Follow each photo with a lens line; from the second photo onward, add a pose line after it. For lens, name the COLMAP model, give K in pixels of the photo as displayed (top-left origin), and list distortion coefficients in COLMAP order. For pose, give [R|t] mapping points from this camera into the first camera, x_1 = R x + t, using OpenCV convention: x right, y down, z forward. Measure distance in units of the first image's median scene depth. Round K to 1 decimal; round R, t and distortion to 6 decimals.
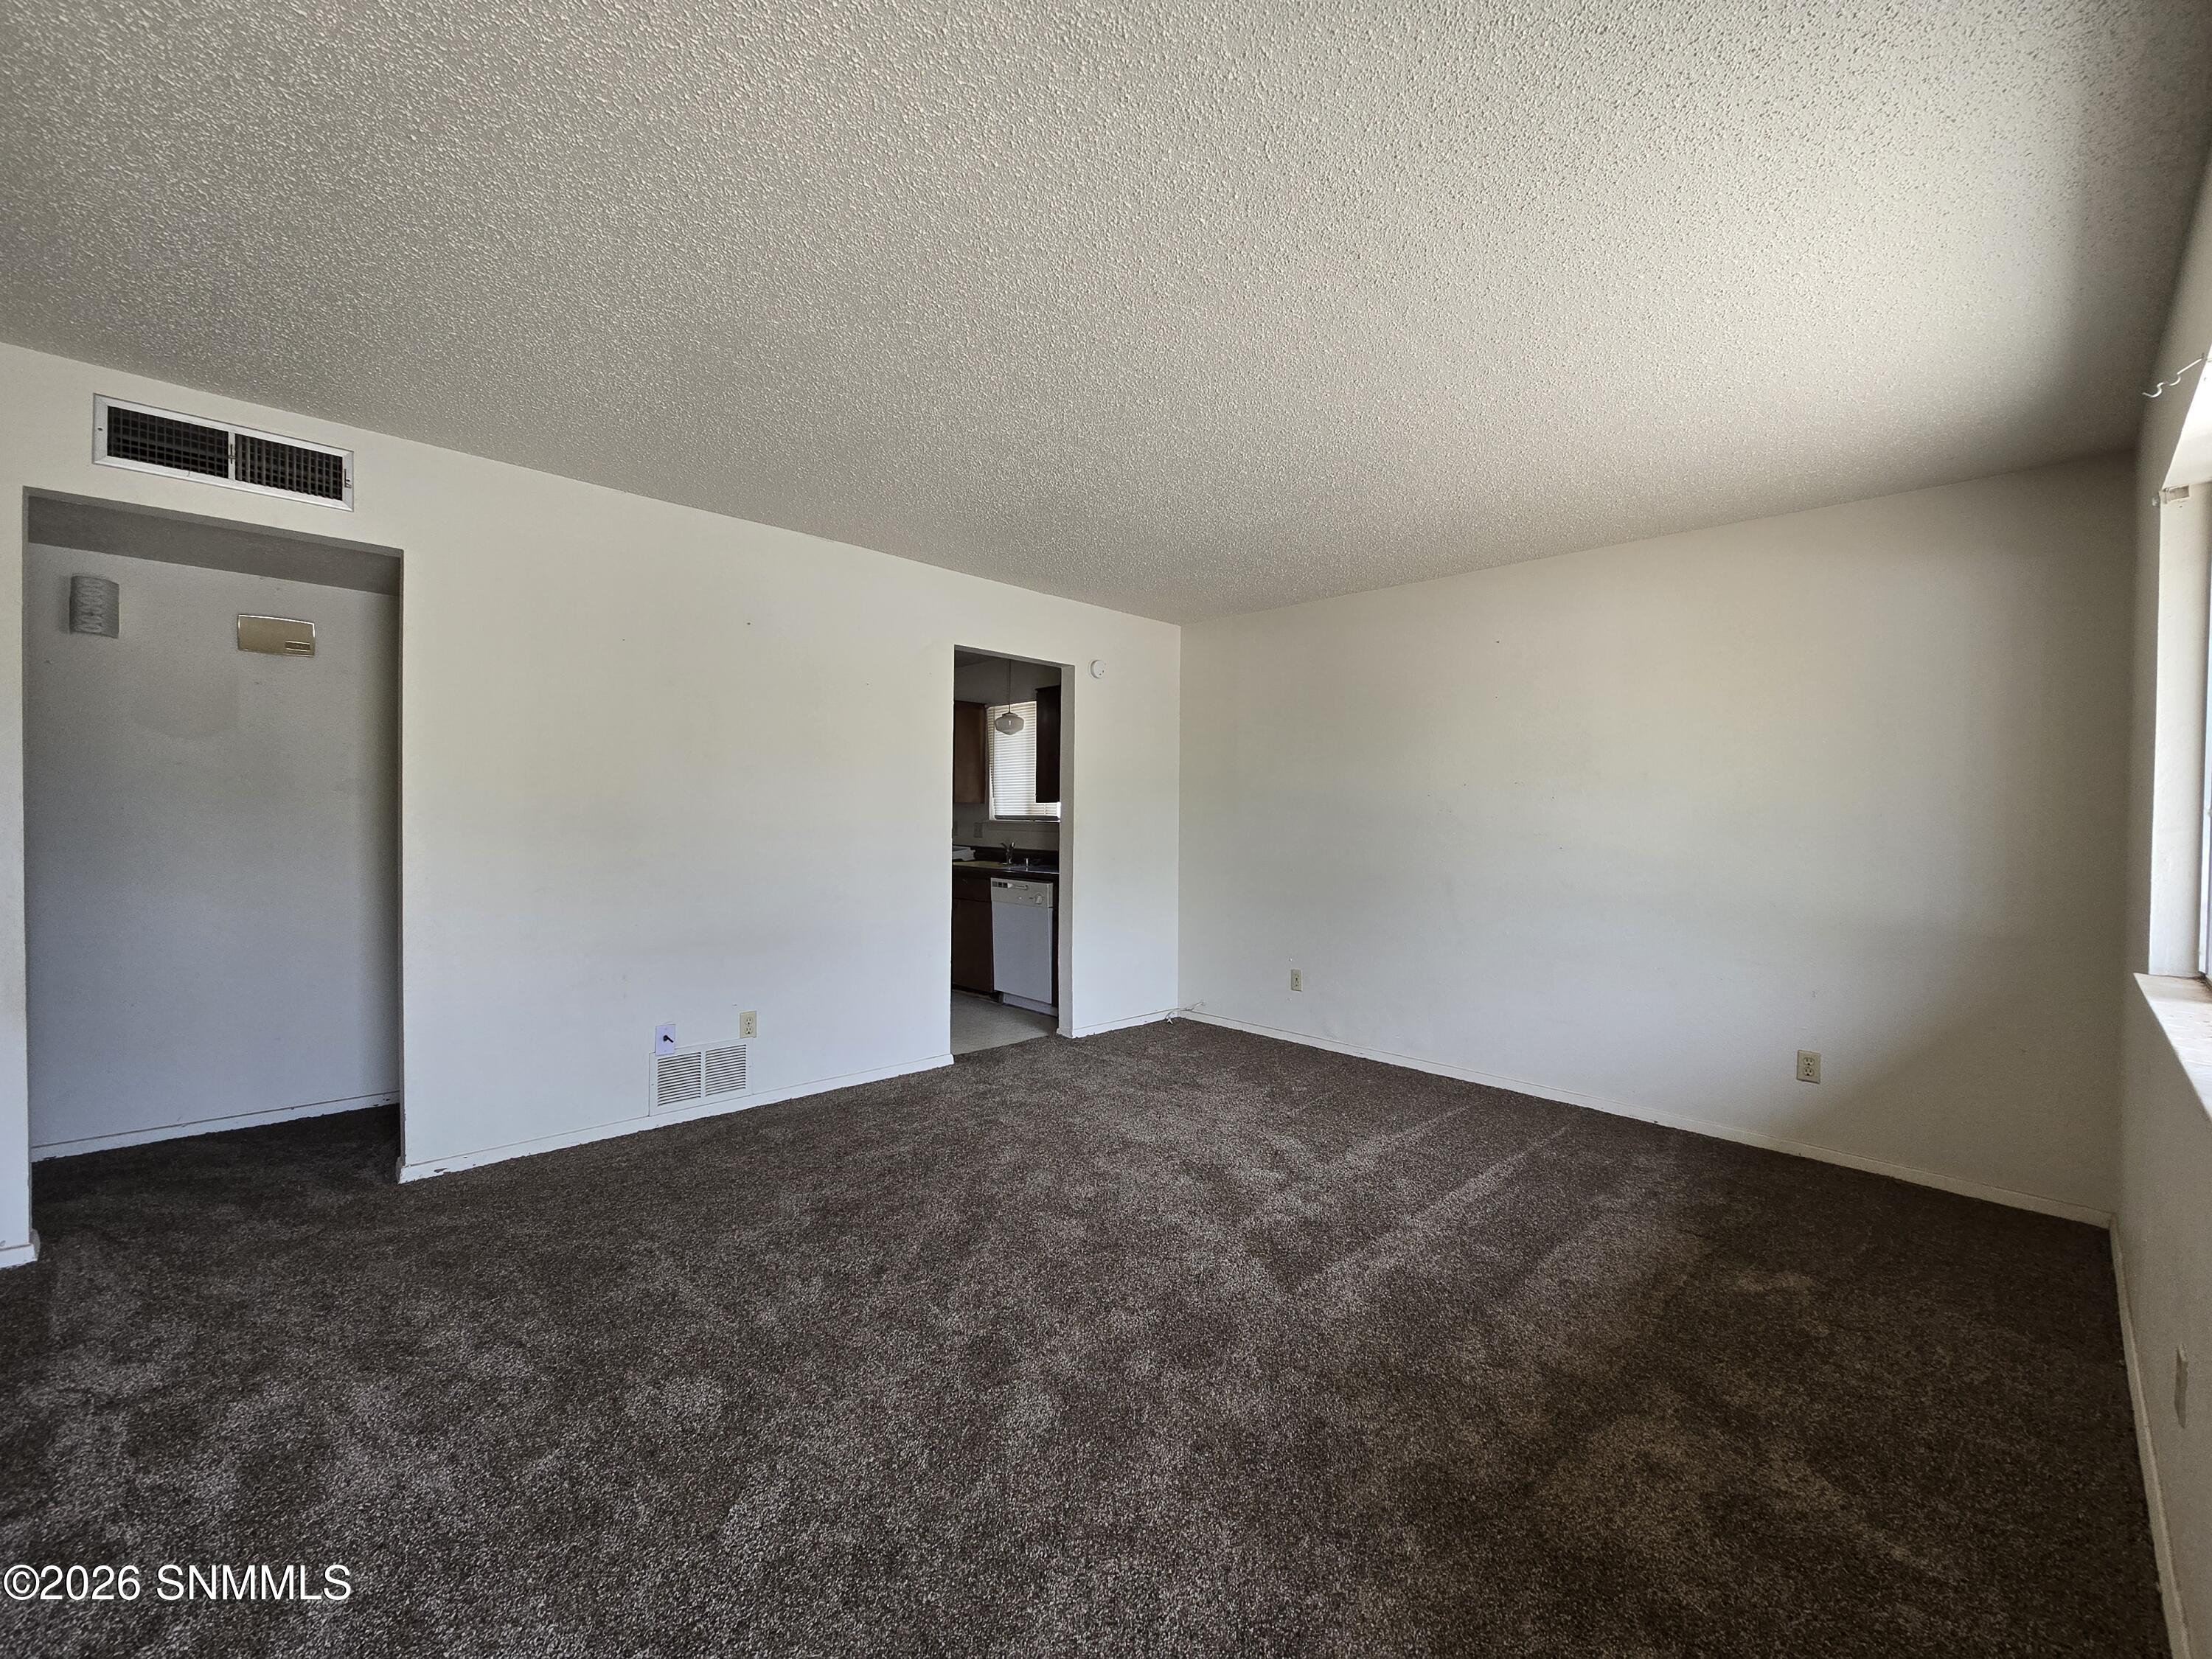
lens RADIAL K [[902.3, 0, 1147.5], [0, 902.3, 821.1], [0, 0, 1]] dist [0.002973, 0.000270]
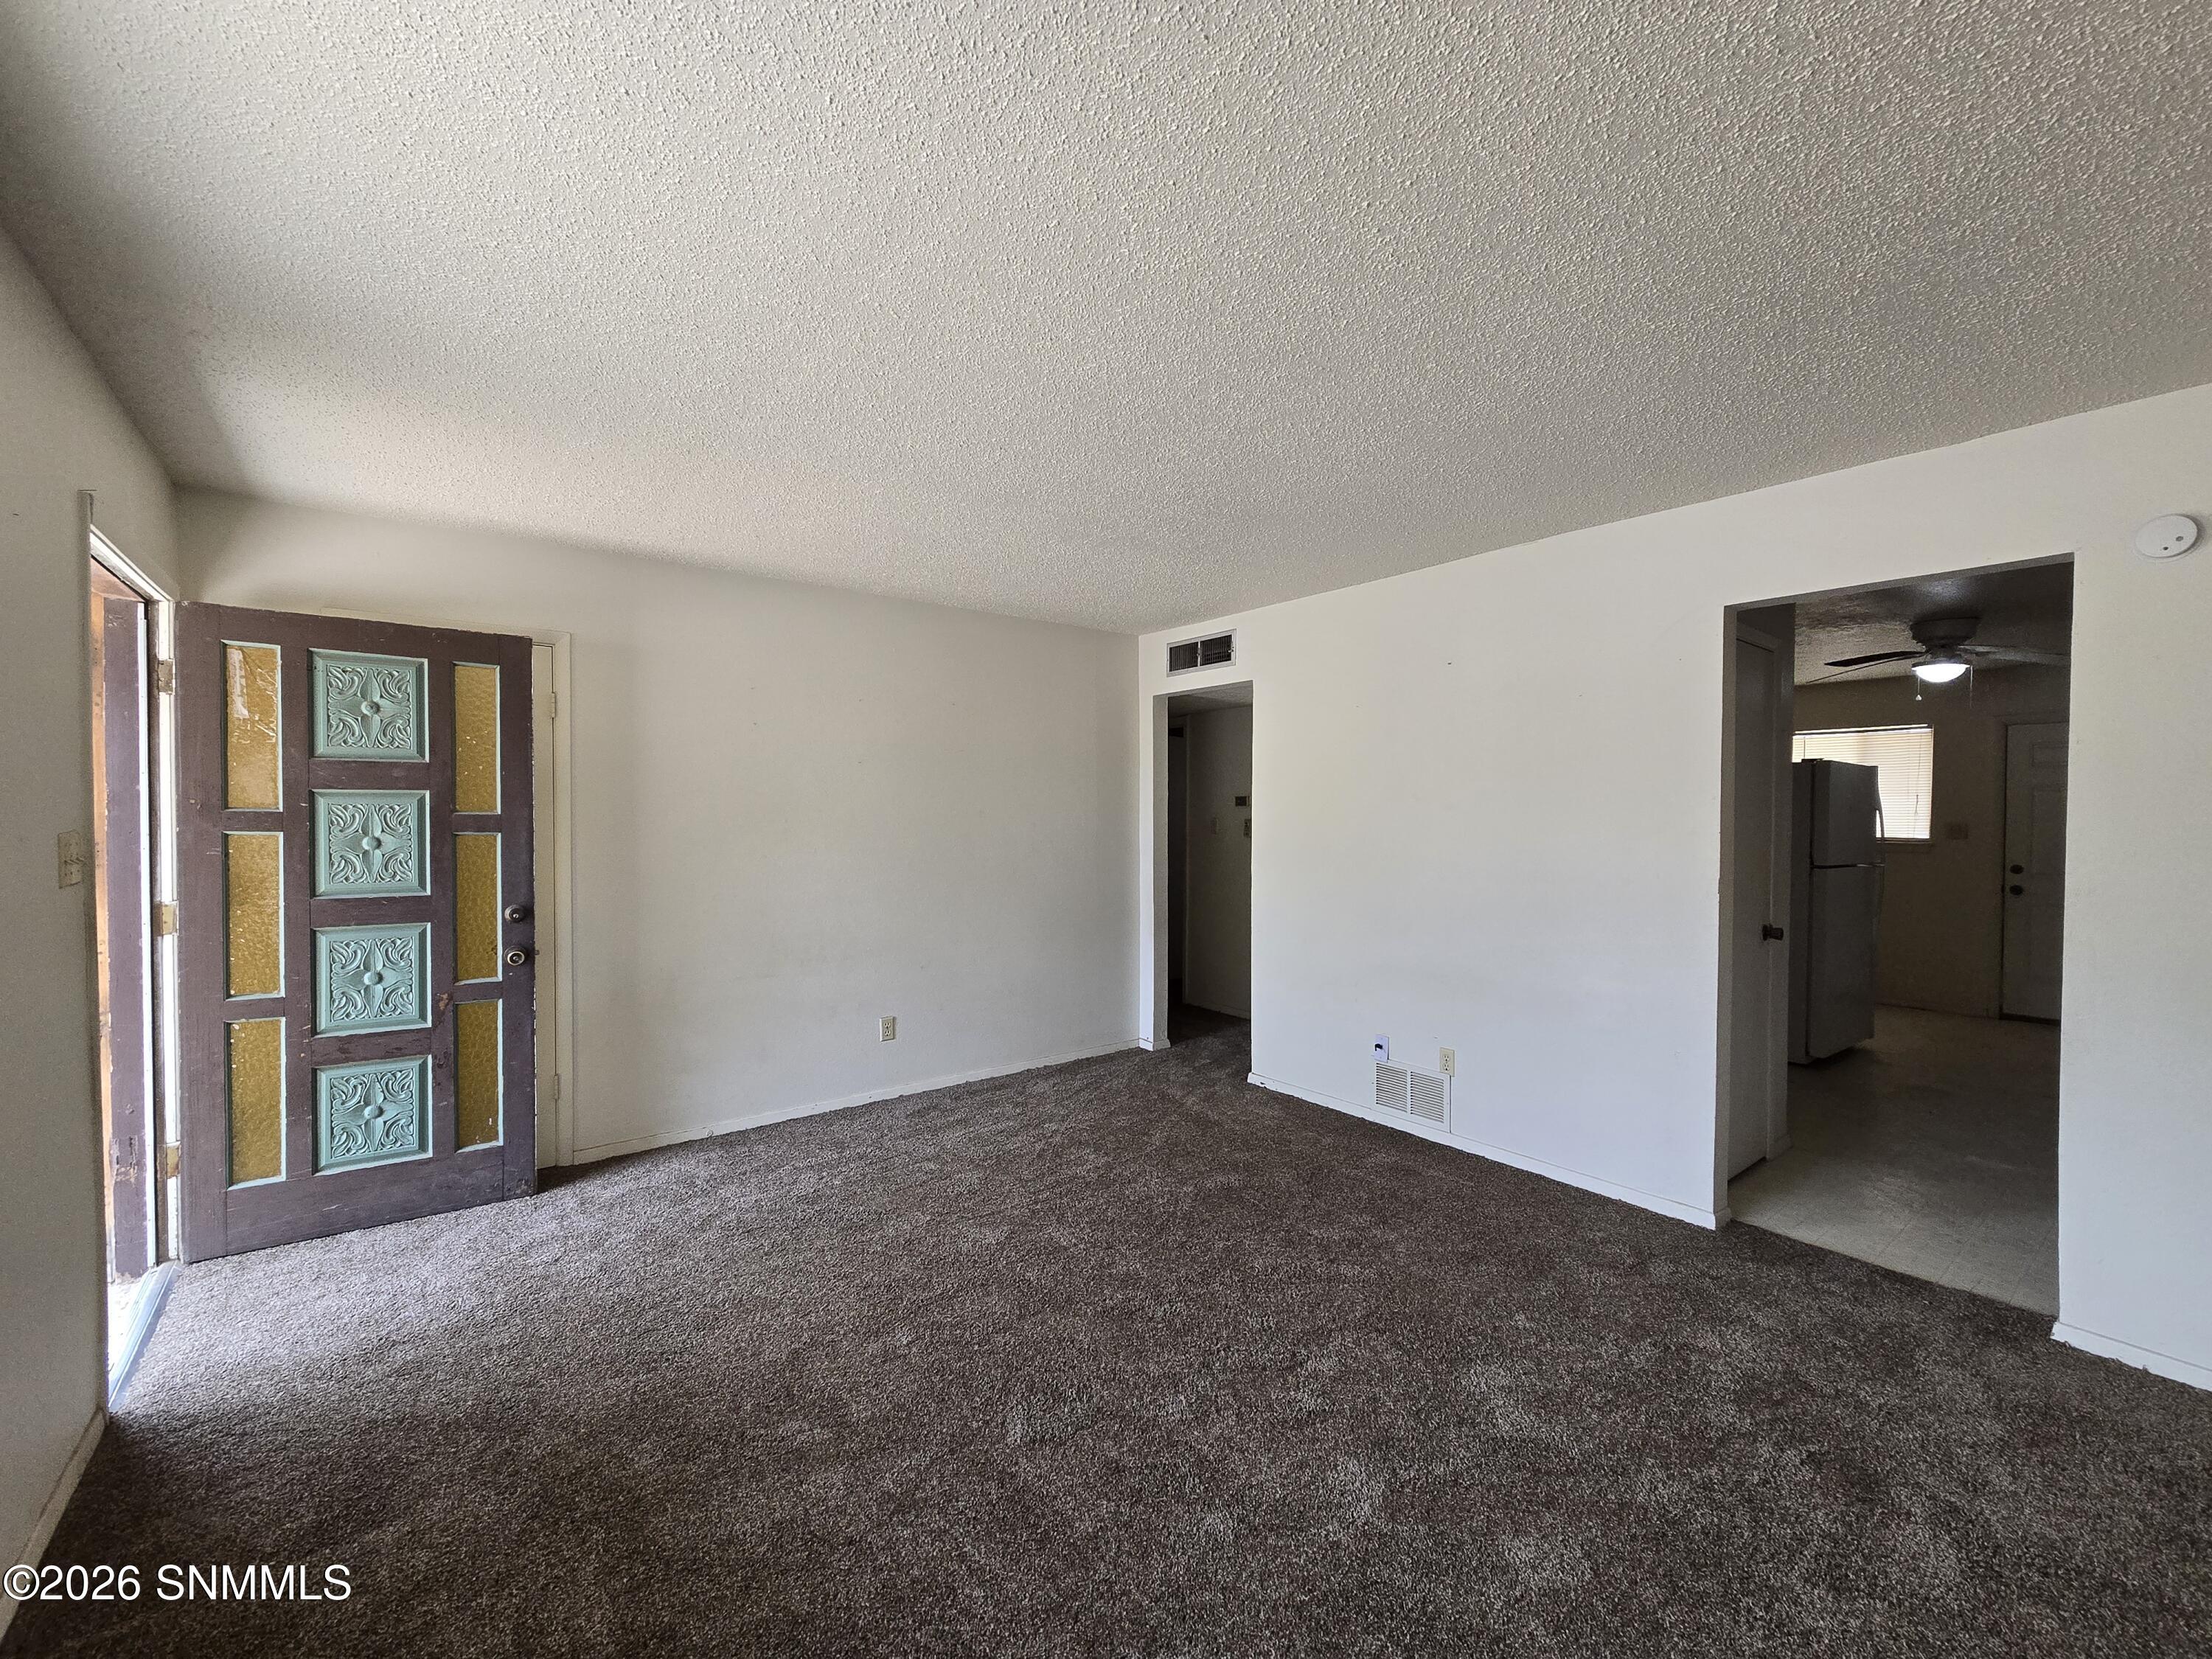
lens RADIAL K [[902.3, 0, 1147.5], [0, 902.3, 821.1], [0, 0, 1]] dist [0.002973, 0.000270]
pose [[-0.098901, -0.015598, -0.994975, 0.630537], [-0.016036, 0.999772, -0.014079, -0.023268], [0.994968, 0.014563, -0.099128, 0.812126]]
